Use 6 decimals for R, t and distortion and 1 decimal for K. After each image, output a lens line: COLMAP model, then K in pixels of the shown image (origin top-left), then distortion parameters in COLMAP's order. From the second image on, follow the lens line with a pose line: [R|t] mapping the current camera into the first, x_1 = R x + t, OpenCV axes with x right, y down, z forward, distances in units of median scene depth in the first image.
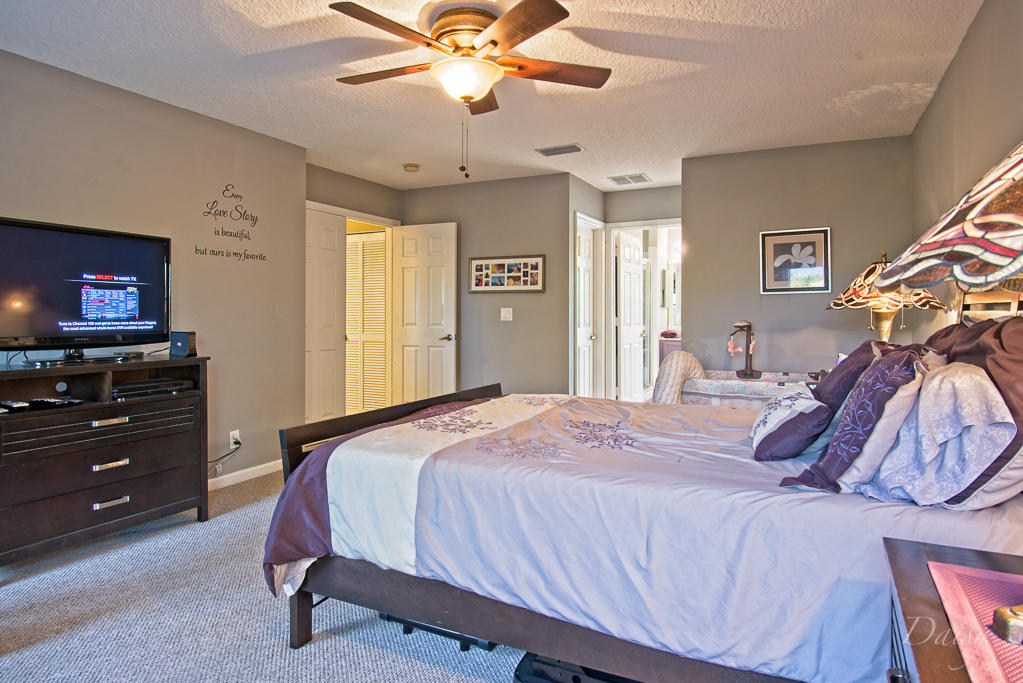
lens RADIAL K [[615.4, 0, 519.3], [0, 615.4, 317.6], [0, 0, 1]] dist [0.000602, 0.000216]
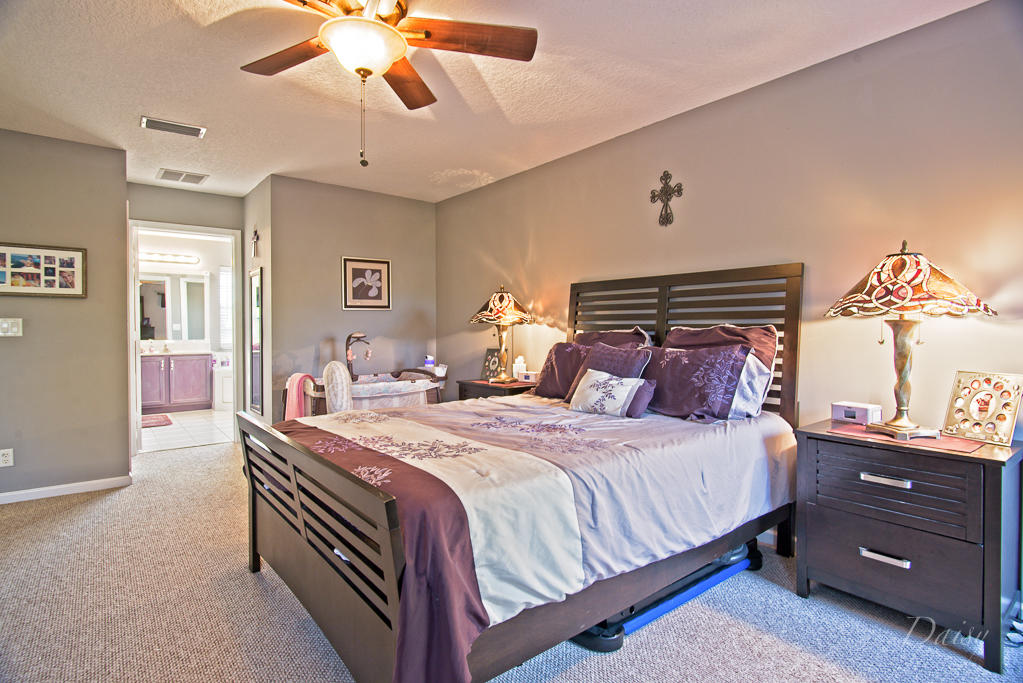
lens RADIAL K [[524.6, 0, 509.4], [0, 524.6, 334.7], [0, 0, 1]] dist [0.002308, -0.000040]
pose [[0.421742, -0.013552, 0.906615, -0.326939], [0.007448, 0.999906, 0.011482, 0.000304], [-0.906685, 0.001910, 0.421804, 0.251453]]
